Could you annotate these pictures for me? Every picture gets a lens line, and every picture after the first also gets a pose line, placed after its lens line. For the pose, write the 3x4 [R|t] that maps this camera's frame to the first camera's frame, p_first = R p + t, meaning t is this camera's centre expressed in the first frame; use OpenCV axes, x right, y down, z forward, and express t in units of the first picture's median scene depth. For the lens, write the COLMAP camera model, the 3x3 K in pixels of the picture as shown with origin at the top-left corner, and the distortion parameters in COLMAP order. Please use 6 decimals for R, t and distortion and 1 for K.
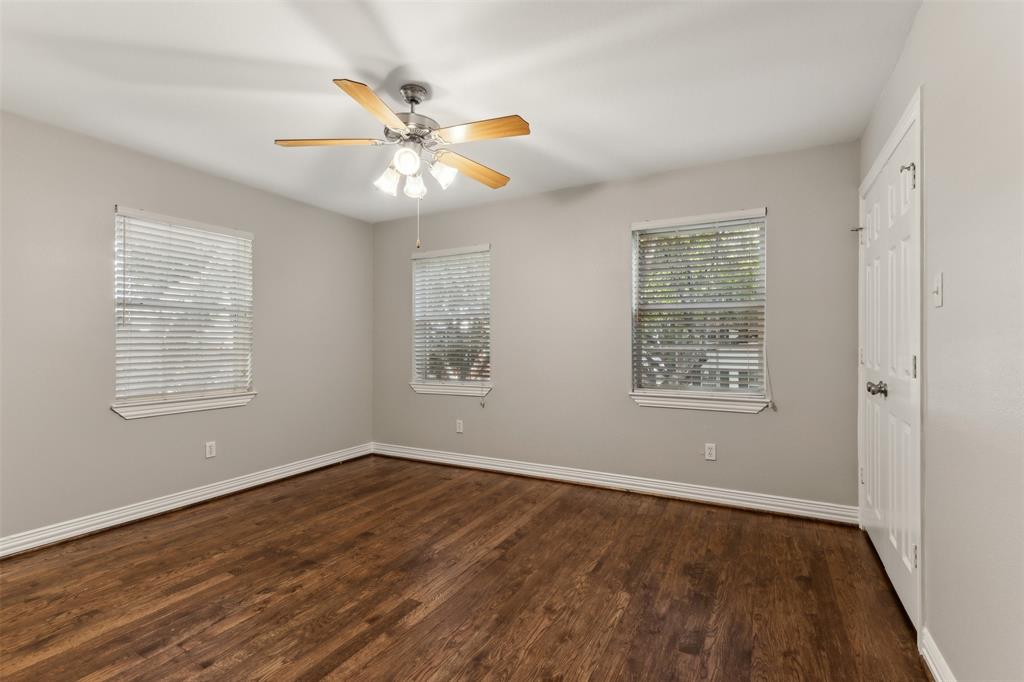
lens RADIAL K [[468.2, 0, 512.0], [0, 468.2, 341.0], [0, 0, 1]] dist [0.001613, 0.000112]
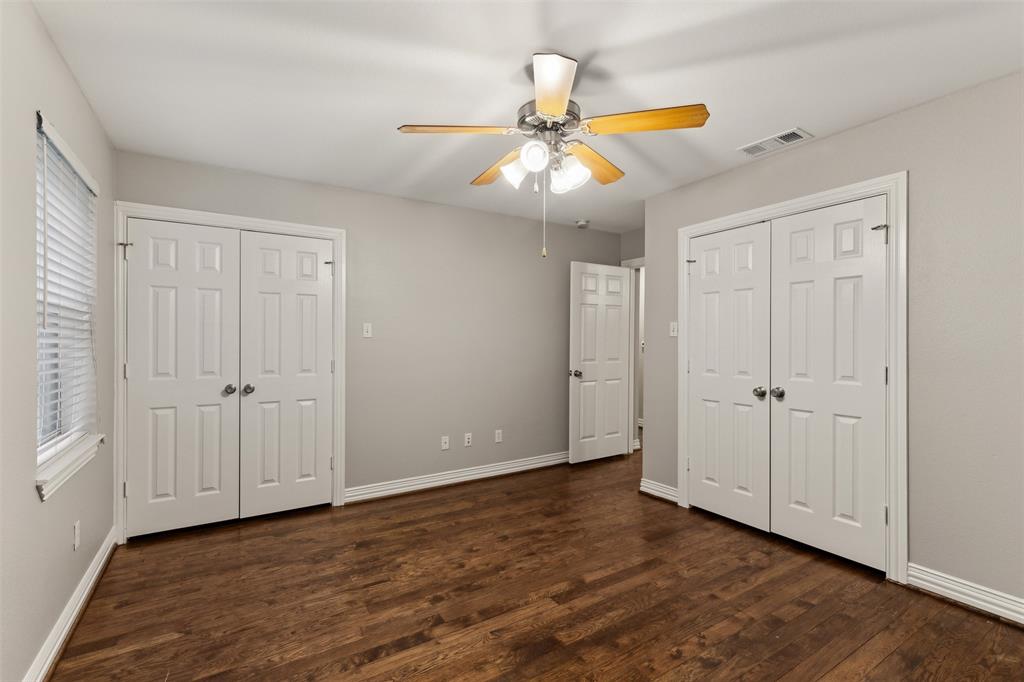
lens RADIAL K [[468.2, 0, 512.0], [0, 468.2, 341.0], [0, 0, 1]] dist [0.001613, 0.000112]
pose [[-0.876512, 0.001234, 0.481379, -0.629376], [-0.000620, 0.999993, -0.003692, -0.038651], [-0.481380, -0.003534, -0.876505, 1.959746]]
